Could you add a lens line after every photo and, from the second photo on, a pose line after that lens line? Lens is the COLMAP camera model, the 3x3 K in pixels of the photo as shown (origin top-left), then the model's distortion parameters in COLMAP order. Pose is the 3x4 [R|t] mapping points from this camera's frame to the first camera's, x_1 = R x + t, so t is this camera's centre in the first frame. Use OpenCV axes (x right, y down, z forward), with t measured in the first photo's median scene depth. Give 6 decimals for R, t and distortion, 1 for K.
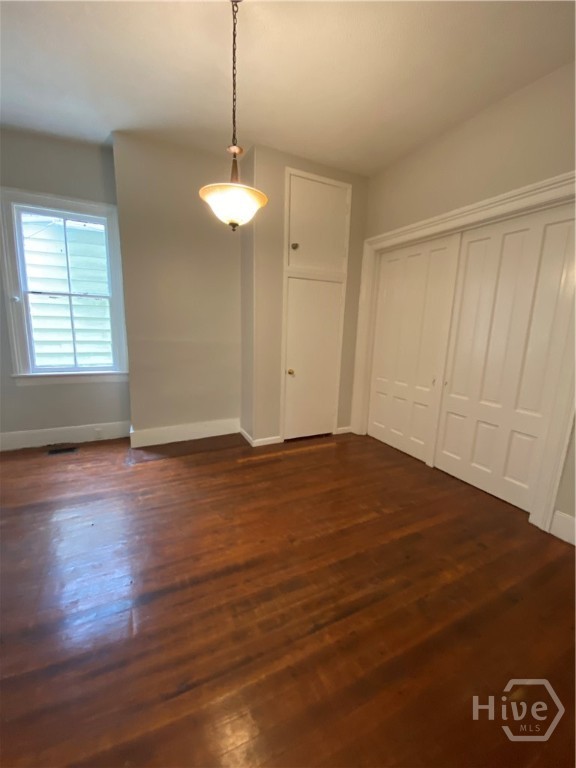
lens RADIAL K [[312.5, 0, 287.5], [0, 312.5, 381.0], [0, 0, 1]] dist [-0.002133, -0.000363]
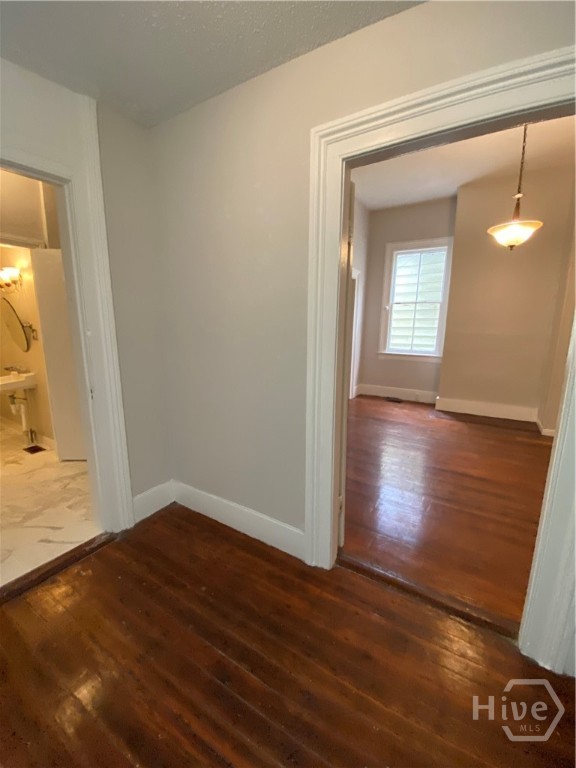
lens RADIAL K [[312.5, 0, 288.6], [0, 312.5, 383.5], [0, 0, 1]] dist [-0.002133, -0.000363]
pose [[0.532177, 0.138492, -0.835229, 0.304282], [-0.140295, 0.987317, 0.074319, 0.086380], [0.834928, 0.077627, 0.544857, -0.319322]]
